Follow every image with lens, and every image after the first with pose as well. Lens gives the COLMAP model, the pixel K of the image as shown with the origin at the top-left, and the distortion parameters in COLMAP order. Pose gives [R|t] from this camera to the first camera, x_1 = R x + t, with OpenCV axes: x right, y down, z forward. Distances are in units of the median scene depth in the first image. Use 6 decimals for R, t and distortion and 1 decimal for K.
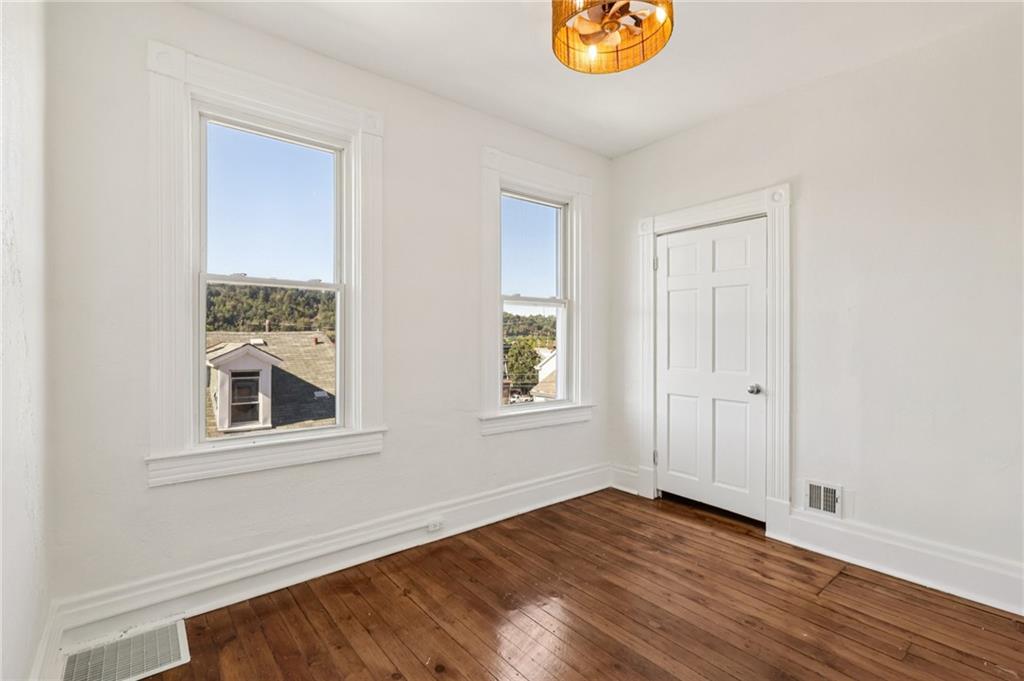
lens RADIAL K [[480.2, 0, 510.3], [0, 480.2, 338.6], [0, 0, 1]] dist [0.002128, 0.001258]
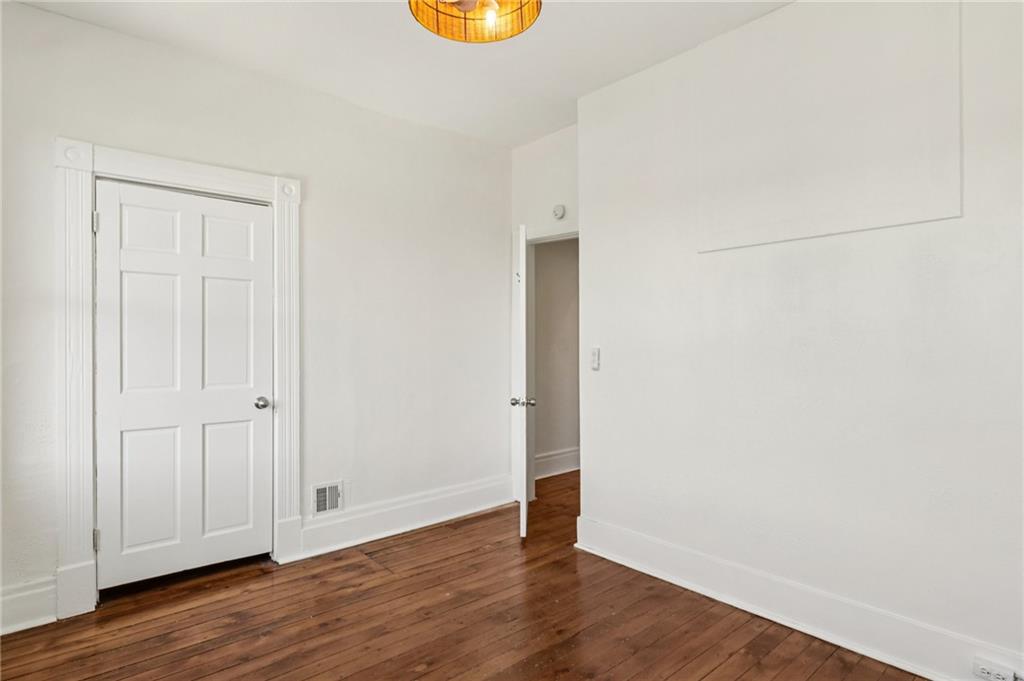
lens RADIAL K [[534.9, 0, 510.1], [0, 534.9, 341.0], [0, 0, 1]] dist [-0.000472, -0.000691]
pose [[-0.035944, 0.001363, 0.999353, -0.493892], [0.002933, 0.999995, -0.001258, -0.003829], [-0.999349, 0.002886, -0.035948, 0.621486]]
